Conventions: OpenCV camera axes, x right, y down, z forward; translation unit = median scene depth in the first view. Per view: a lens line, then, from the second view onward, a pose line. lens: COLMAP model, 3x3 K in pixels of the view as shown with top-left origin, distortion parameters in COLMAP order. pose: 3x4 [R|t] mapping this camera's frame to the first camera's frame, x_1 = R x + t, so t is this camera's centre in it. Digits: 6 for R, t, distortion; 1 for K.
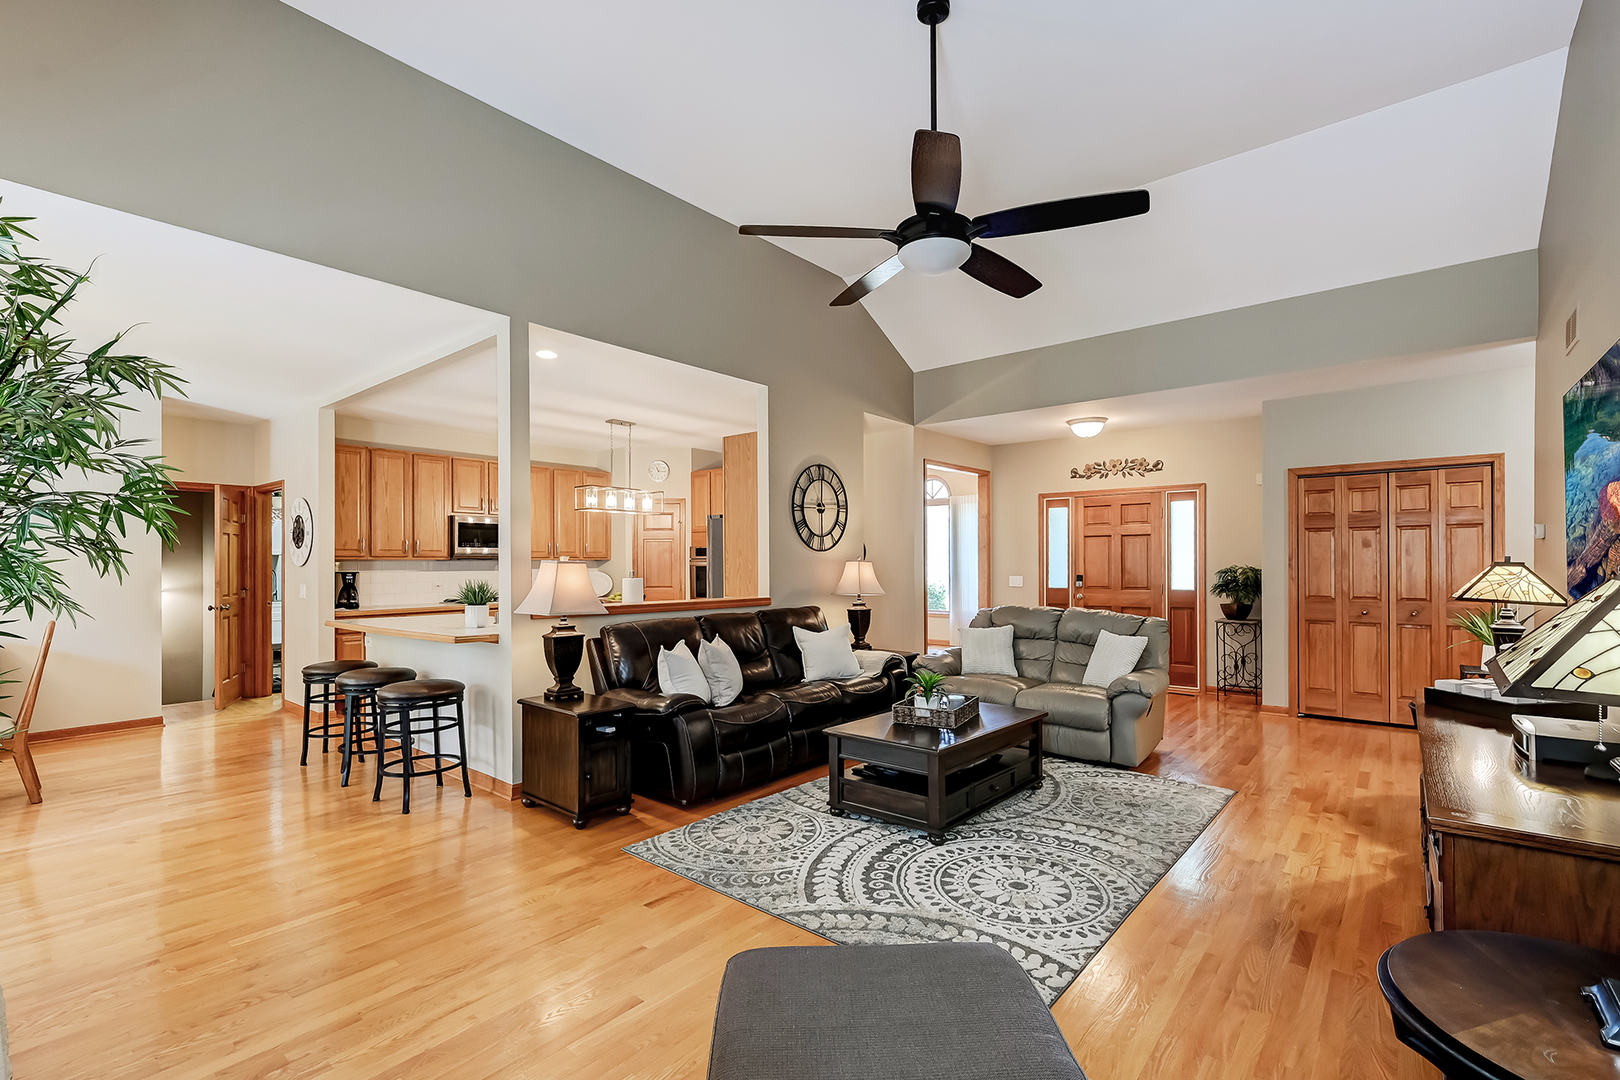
lens RADIAL K [[724.3, 0, 802.5], [0, 724.3, 558.9], [0, 0, 1]] dist [0.000448, -0.000066]
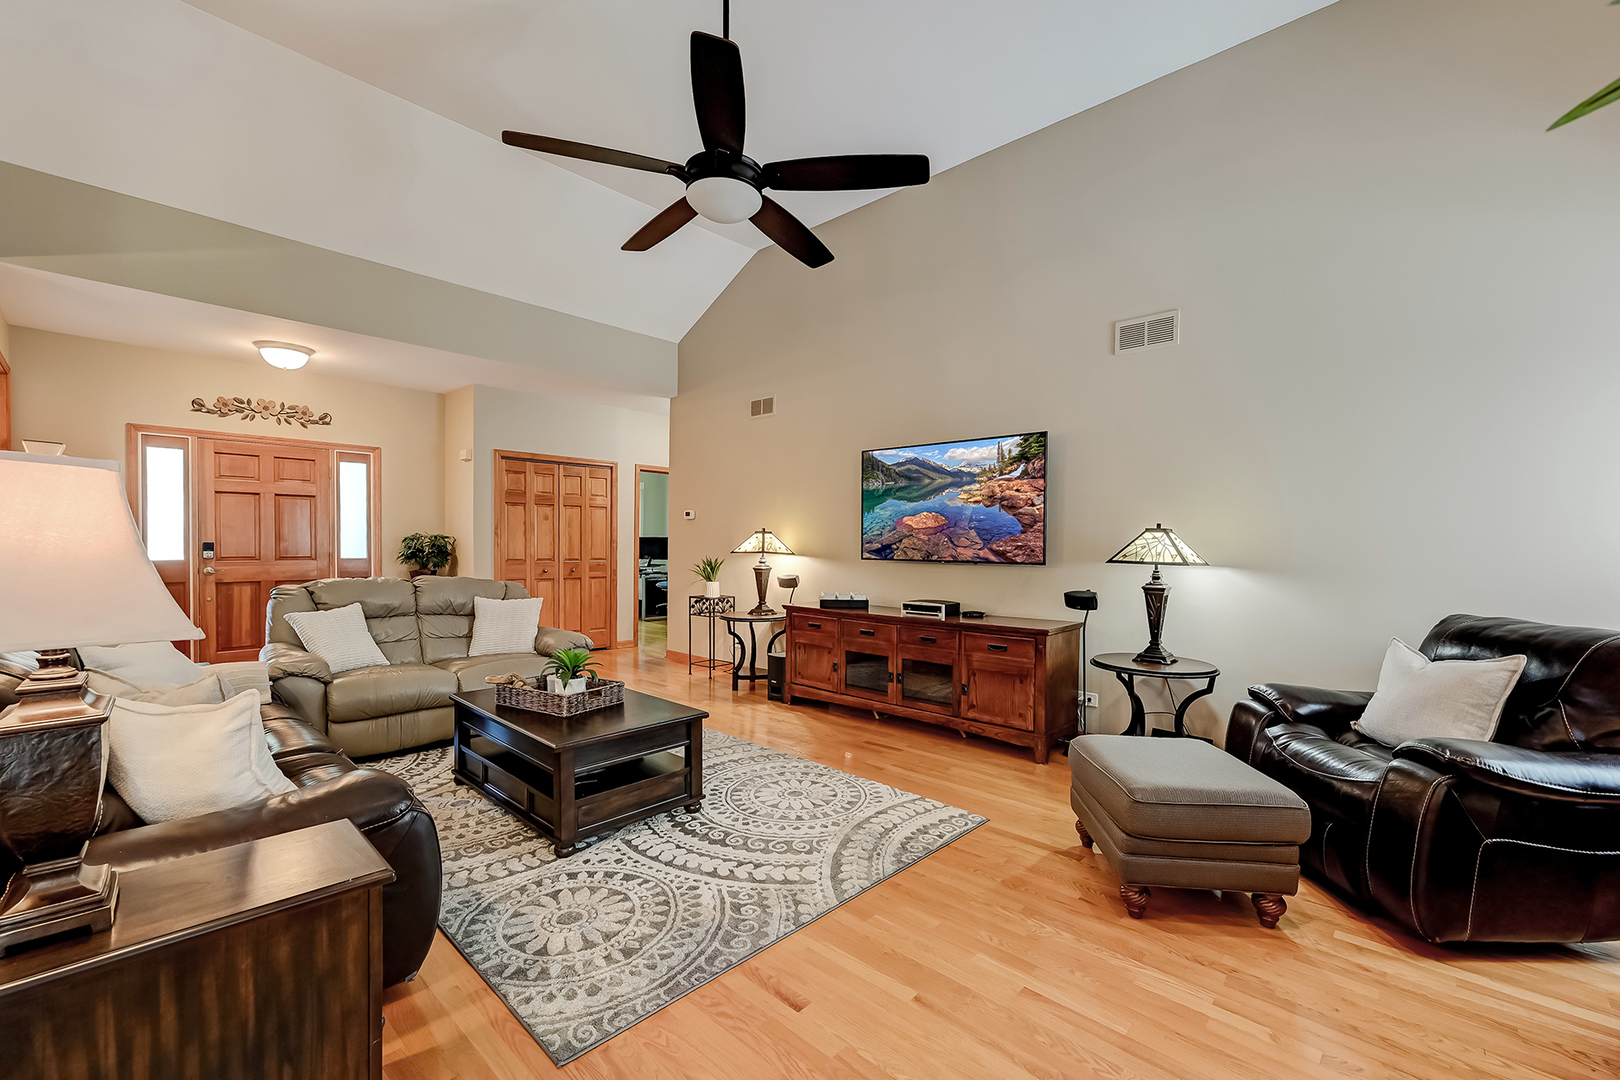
lens RADIAL K [[681.0, 0, 813.8], [0, 681.0, 555.8], [0, 0, 1]] dist [0.011158, -0.000290]
pose [[0.046002, -0.014675, 0.998834, -0.394665], [-0.014130, 0.999782, 0.015340, 0.021196], [-0.998841, -0.014820, 0.045784, 0.449159]]
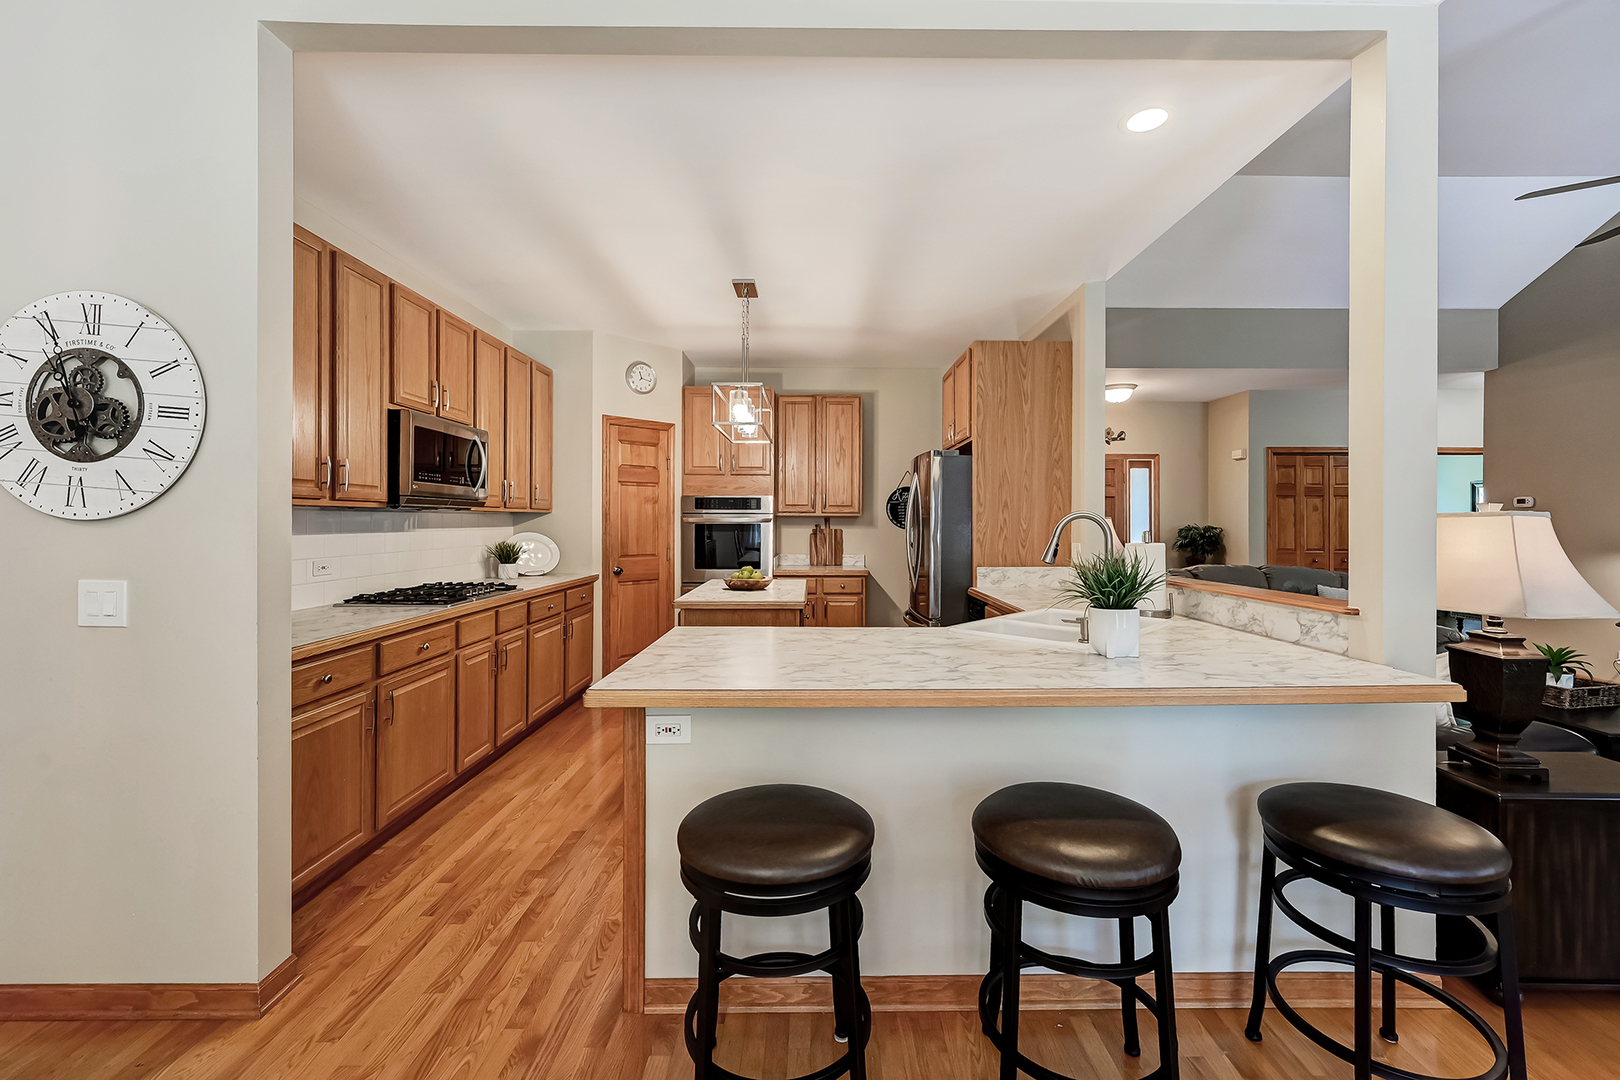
lens RADIAL K [[684.2, 0, 821.0], [0, 684.2, 515.4], [0, 0, 1]] dist [0.002518, 0.000175]
pose [[0.754825, 0.010675, 0.655839, -0.684640], [-0.007395, 0.999943, -0.007764, 0.007882], [-0.655884, 0.001010, 0.754861, 0.624160]]
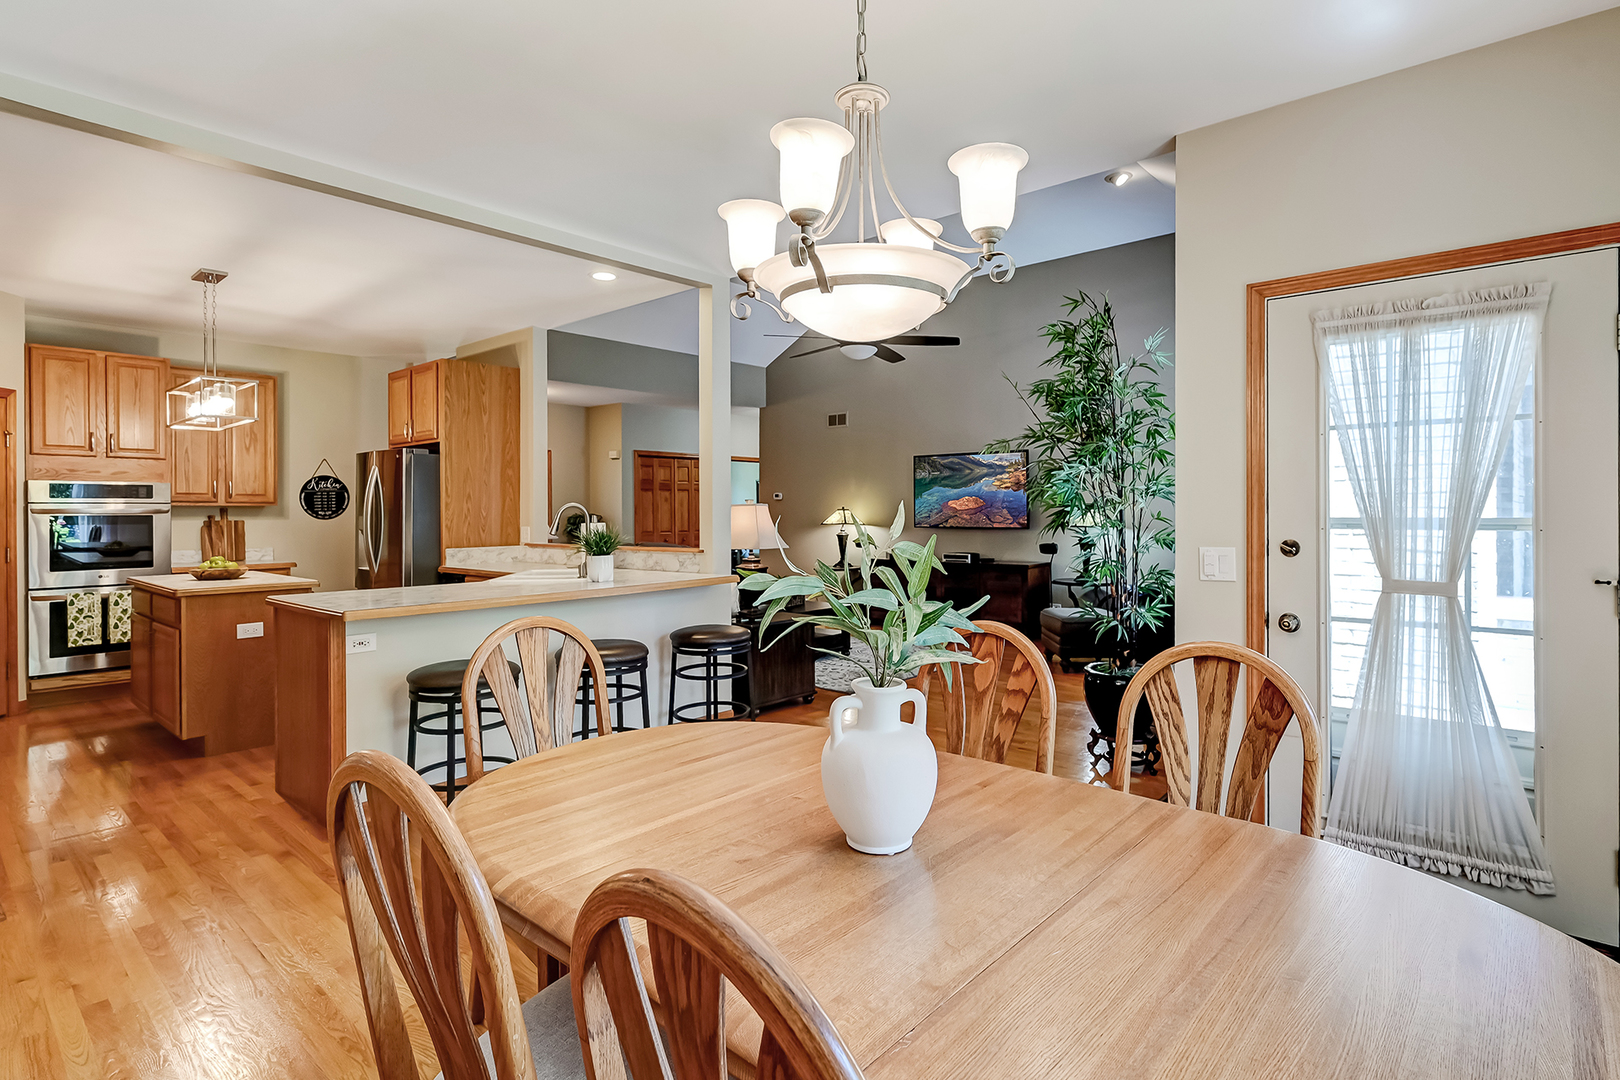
lens RADIAL K [[827.5, 0, 810.0], [0, 827.5, 540.0], [0, 0, 1]] dist [-0.000369, 0.000012]
pose [[0.038835, -0.032301, 0.998723, -1.103128], [0.001228, 0.999478, 0.032278, 0.011574], [-0.999245, -0.000027, 0.038854, 0.563663]]
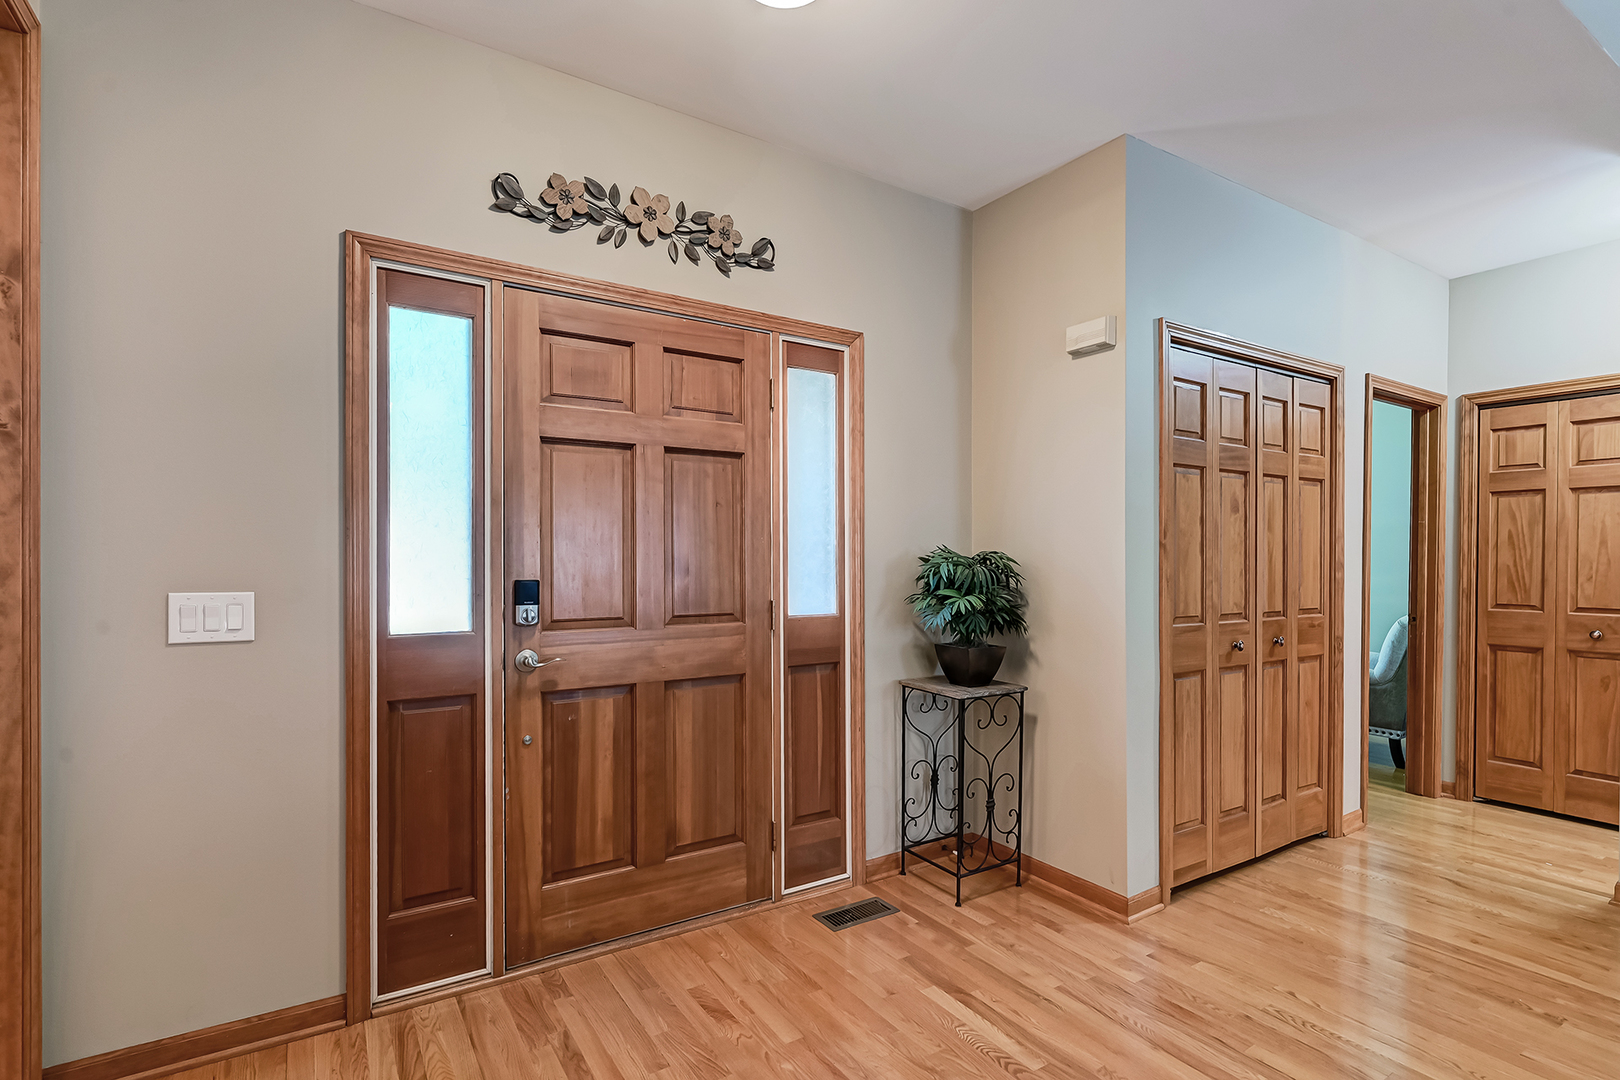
lens RADIAL K [[782.6, 0, 811.5], [0, 782.6, 563.4], [0, 0, 1]] dist [0.000935, 0.000466]
pose [[0.291660, -0.002863, 0.956518, 0.181120], [-0.009433, 0.999938, 0.005869, 0.017306], [-0.956476, -0.010734, 0.291615, 1.074899]]
